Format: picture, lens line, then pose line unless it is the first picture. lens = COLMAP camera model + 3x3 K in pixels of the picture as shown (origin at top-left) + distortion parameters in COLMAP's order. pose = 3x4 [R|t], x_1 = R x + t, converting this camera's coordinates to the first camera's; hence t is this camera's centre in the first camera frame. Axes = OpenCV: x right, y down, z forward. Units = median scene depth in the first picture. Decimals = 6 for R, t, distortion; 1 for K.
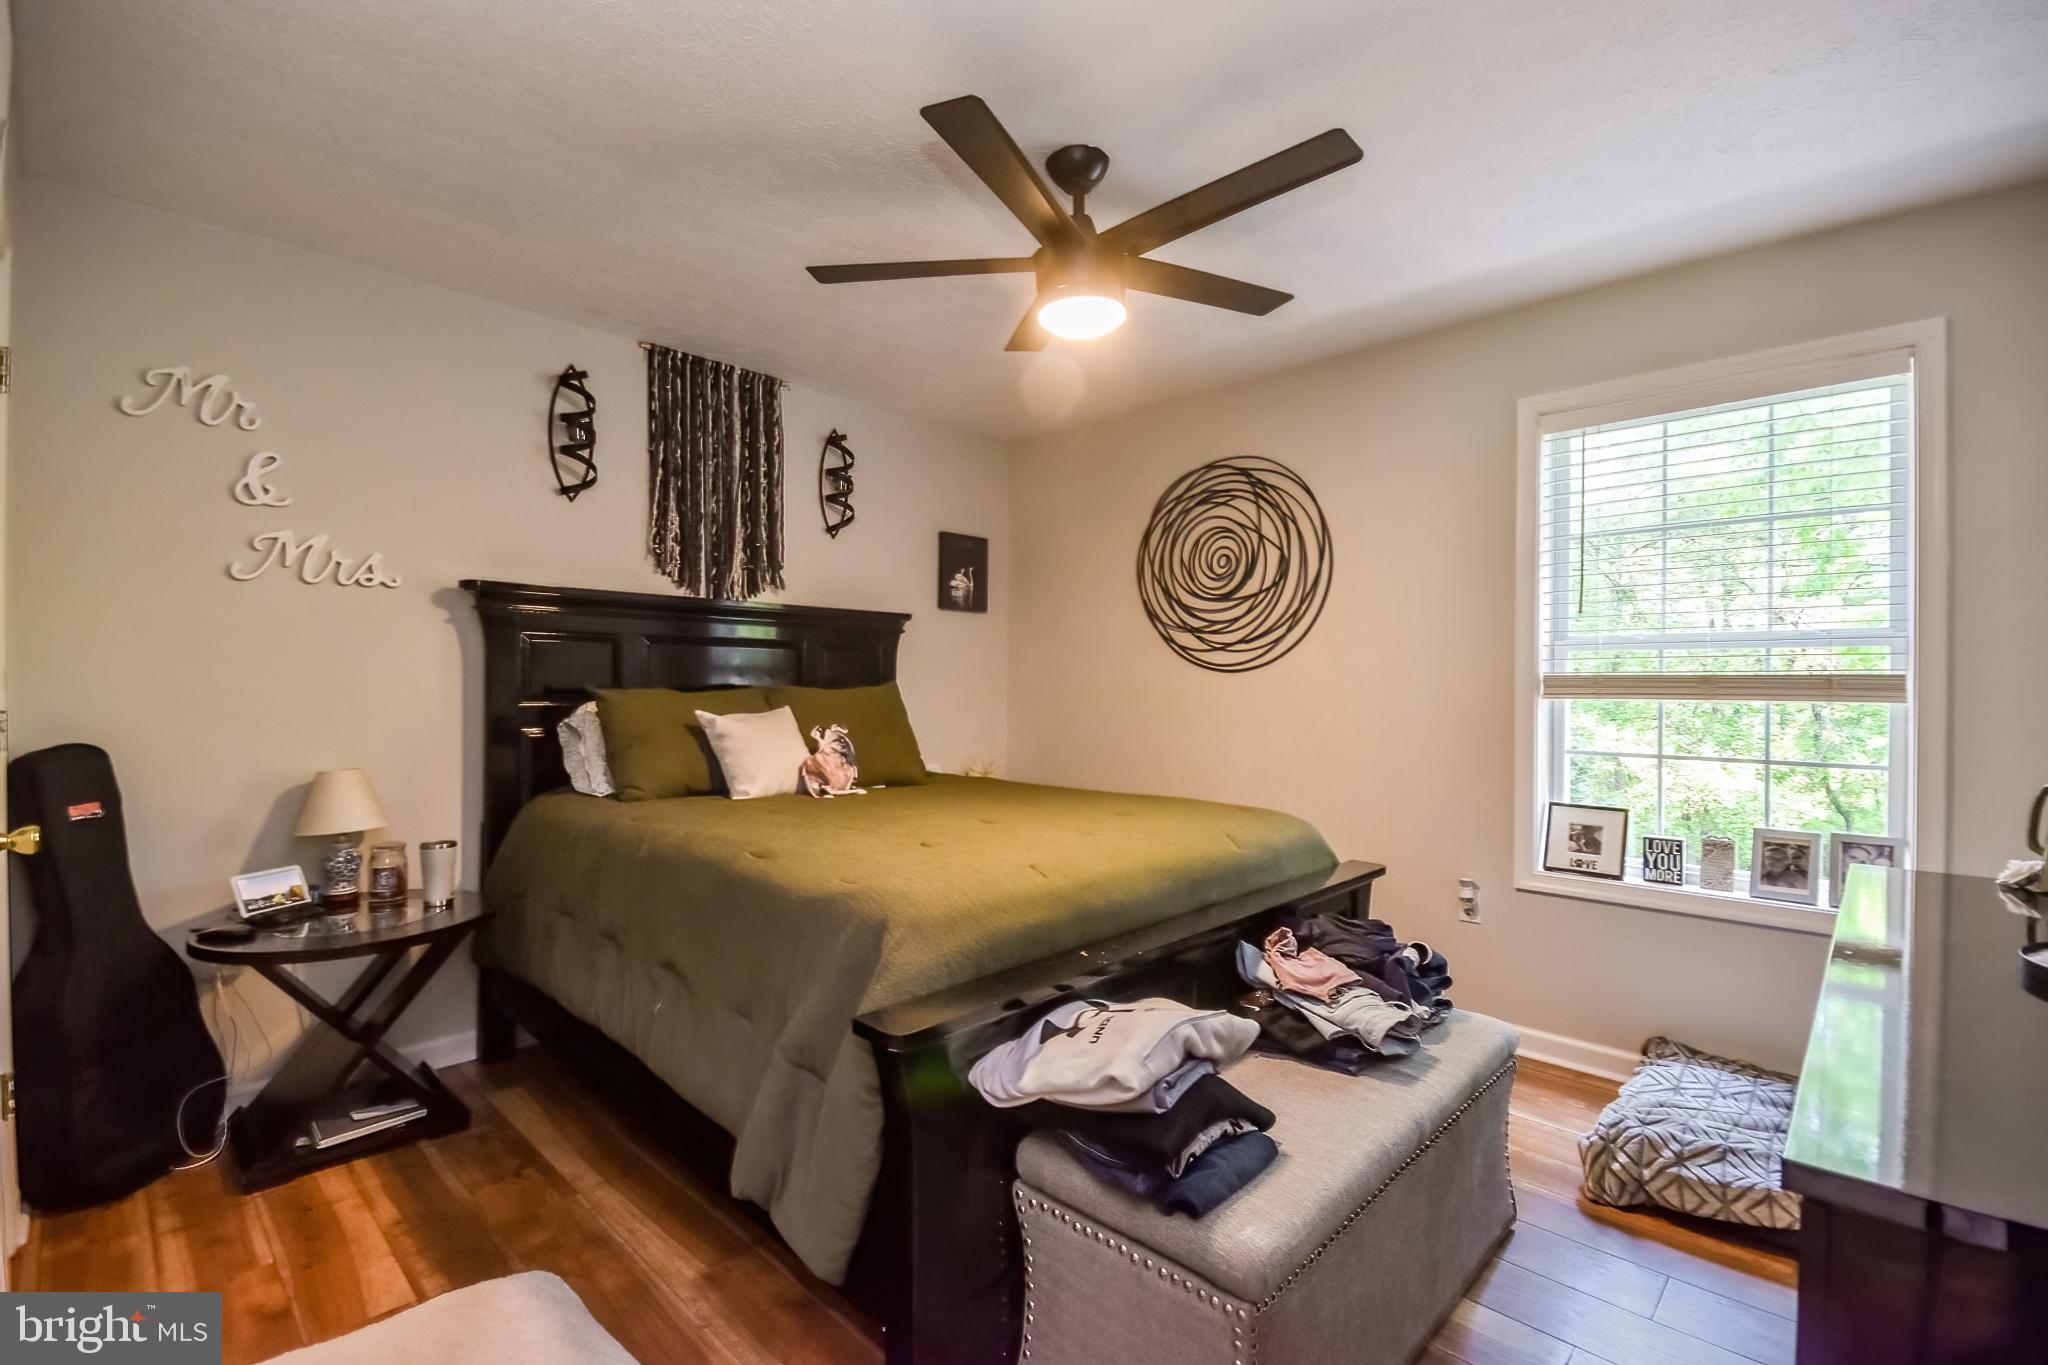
lens RADIAL K [[909.9, 0, 1024.0], [0, 909.9, 682.5], [0, 0, 1]] dist [-0.001957, 0.000029]
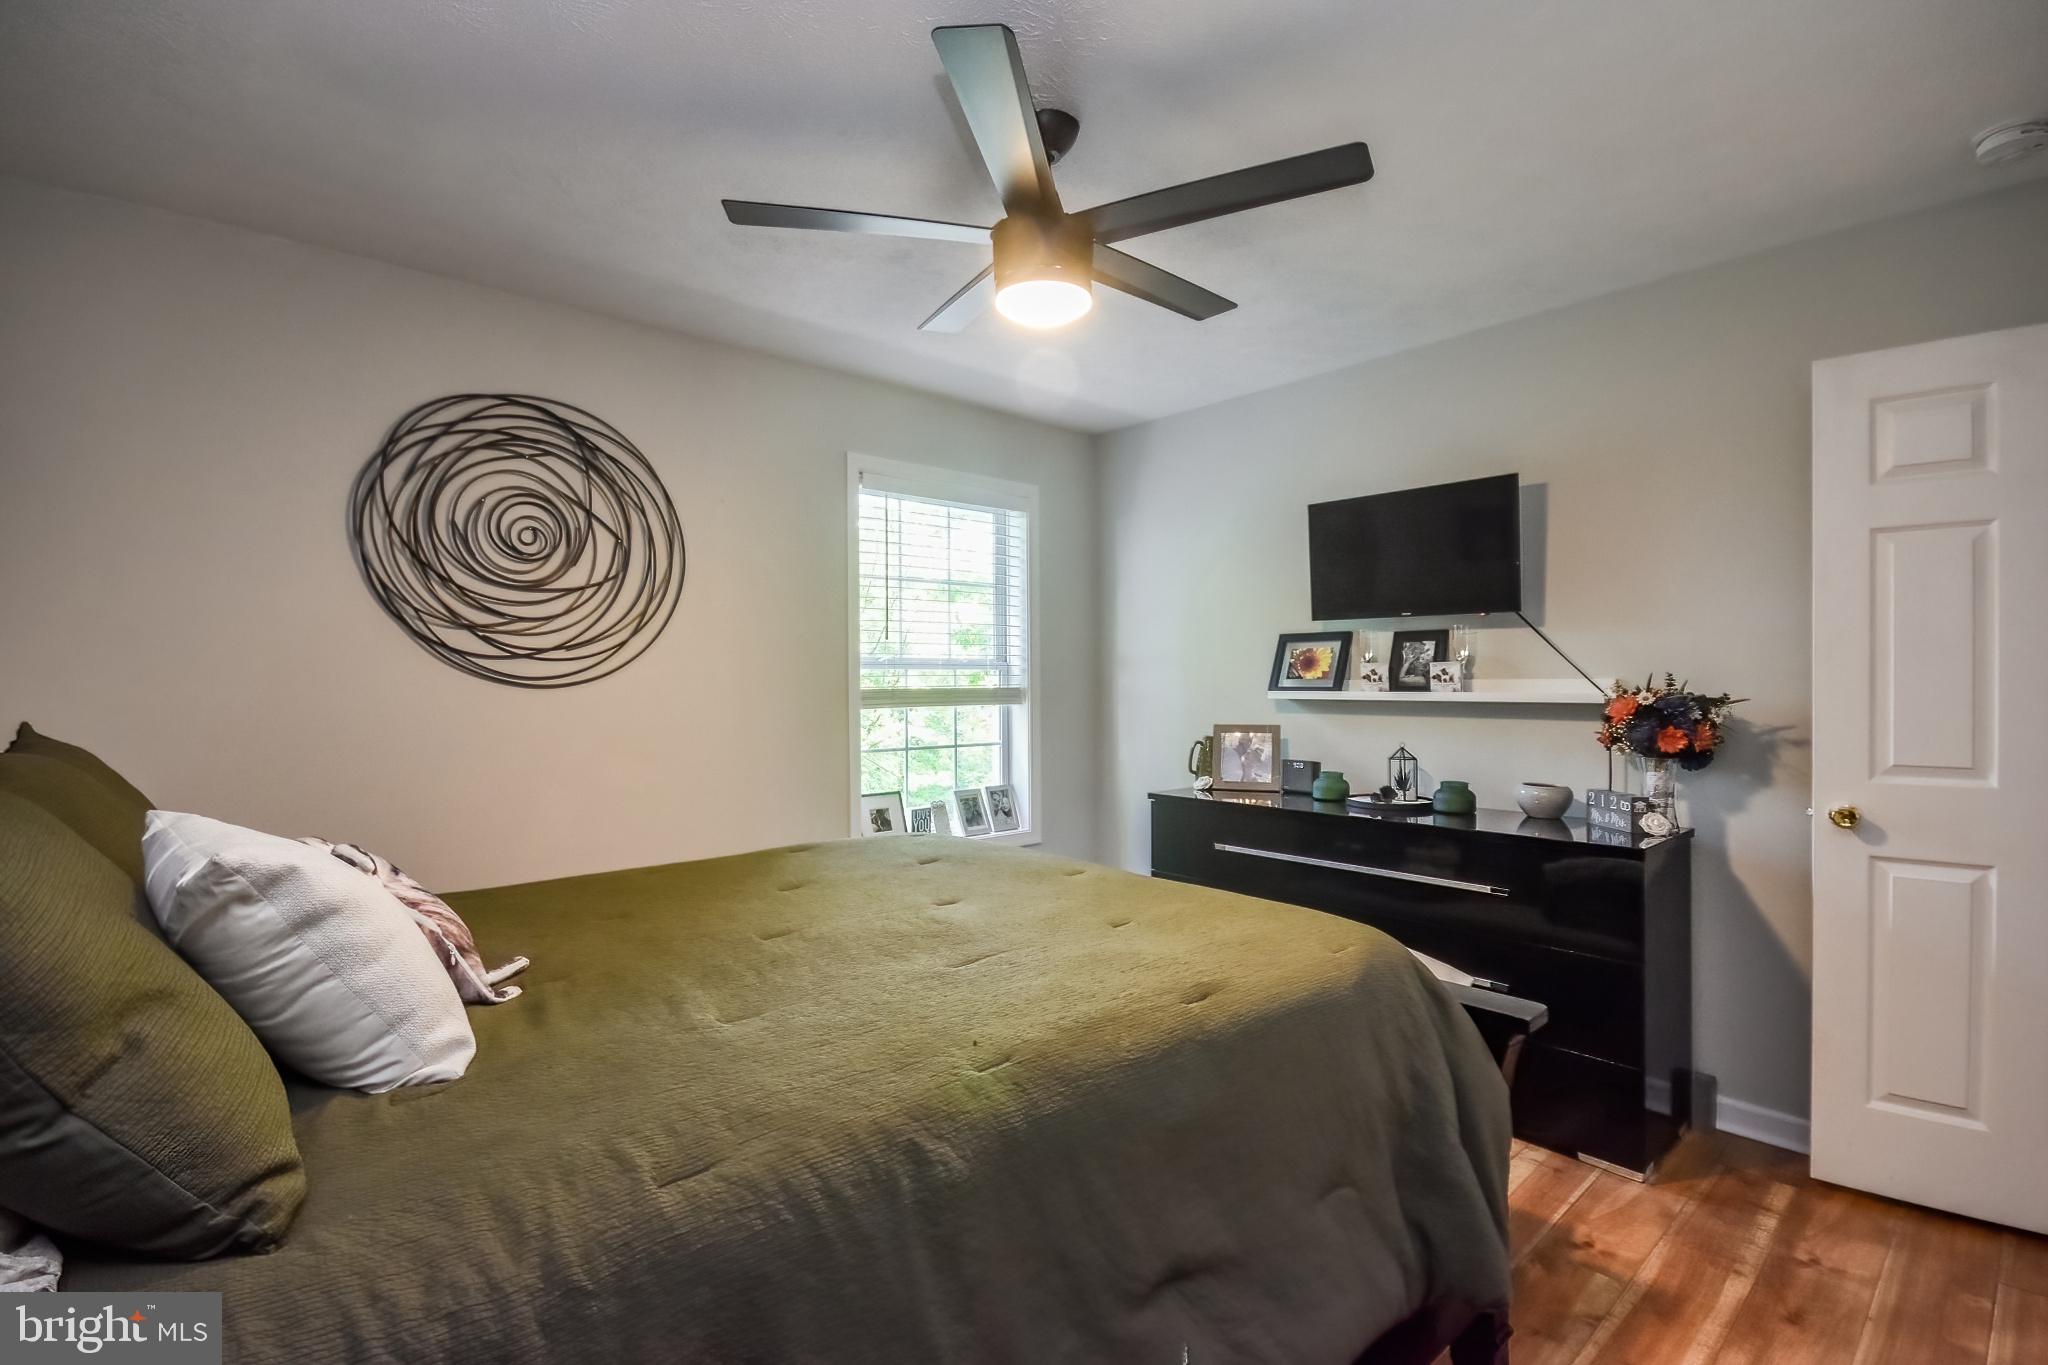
lens RADIAL K [[892.4, 0, 1022.2], [0, 892.4, 687.4], [0, 0, 1]] dist [0.001067, 0.000233]
pose [[0.089968, -0.006063, 0.995926, -0.465829], [0.013161, 0.999901, 0.004899, -0.010607], [-0.995858, 0.012667, 0.090039, 0.553334]]
